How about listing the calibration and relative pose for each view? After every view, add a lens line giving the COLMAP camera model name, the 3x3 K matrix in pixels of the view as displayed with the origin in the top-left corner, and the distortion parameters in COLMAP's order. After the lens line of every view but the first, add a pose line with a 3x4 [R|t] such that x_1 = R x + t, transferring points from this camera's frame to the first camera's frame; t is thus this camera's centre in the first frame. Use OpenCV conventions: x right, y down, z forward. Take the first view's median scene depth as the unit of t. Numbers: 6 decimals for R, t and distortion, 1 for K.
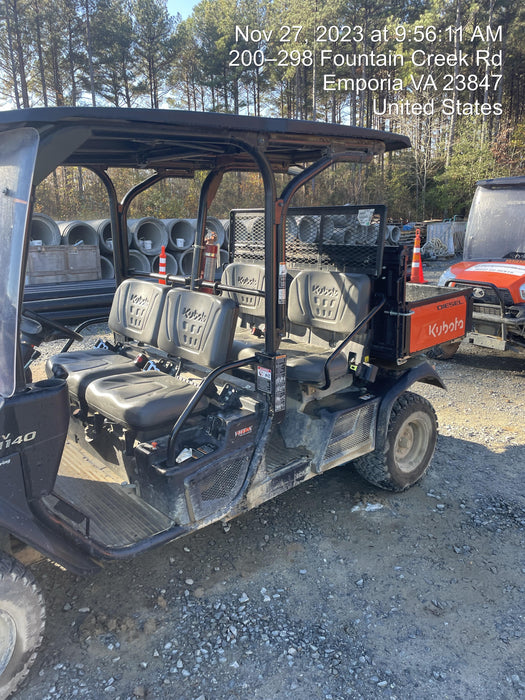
lens RADIAL K [[522.2, 0, 262.5], [0, 522.2, 350.0], [0, 0, 1]] dist [0.010186, 0.001012]
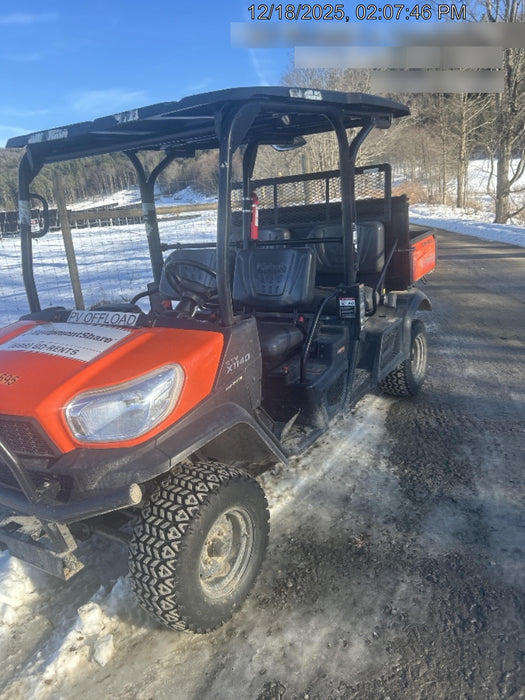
lens RADIAL K [[522.2, 0, 262.5], [0, 522.2, 350.0], [0, 0, 1]] dist [0.010186, 0.001012]
pose [[0.952955, -0.162855, 0.255646, -0.468036], [0.157669, 0.986649, 0.040796, 0.066665], [-0.258876, 0.001431, 0.965909, -0.134138]]
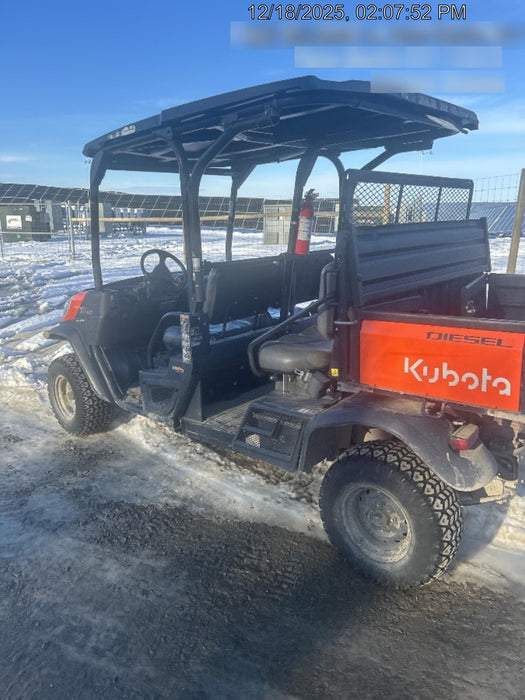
lens RADIAL K [[520.4, 0, 254.4], [0, 520.4, 360.5], [0, 0, 1]] dist [0.012562, -0.001604]
pose [[0.115878, 0.263507, -0.957672, 1.040822], [-0.216095, 0.947761, 0.234632, -0.174316], [0.969472, 0.179760, 0.166767, 0.847271]]
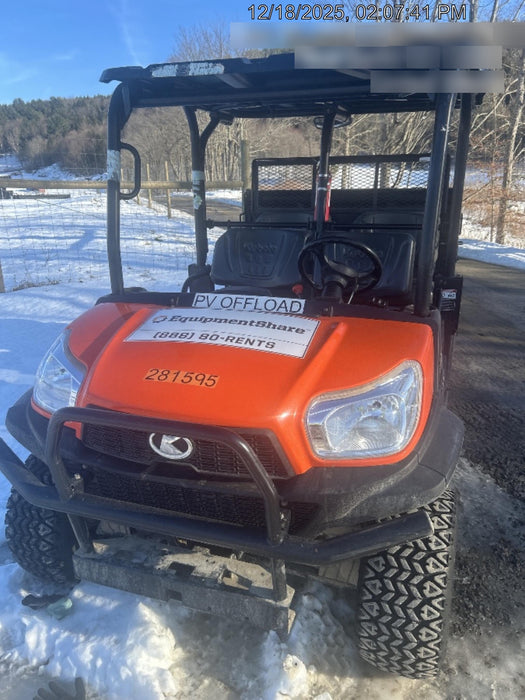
lens RADIAL K [[522.2, 0, 262.5], [0, 522.2, 350.0], [0, 0, 1]] dist [0.010186, 0.001012]
pose [[0.866573, -0.155849, 0.474091, -0.830396], [0.127660, 0.987606, 0.091312, 0.007236], [-0.482446, -0.018606, 0.875728, 0.147388]]
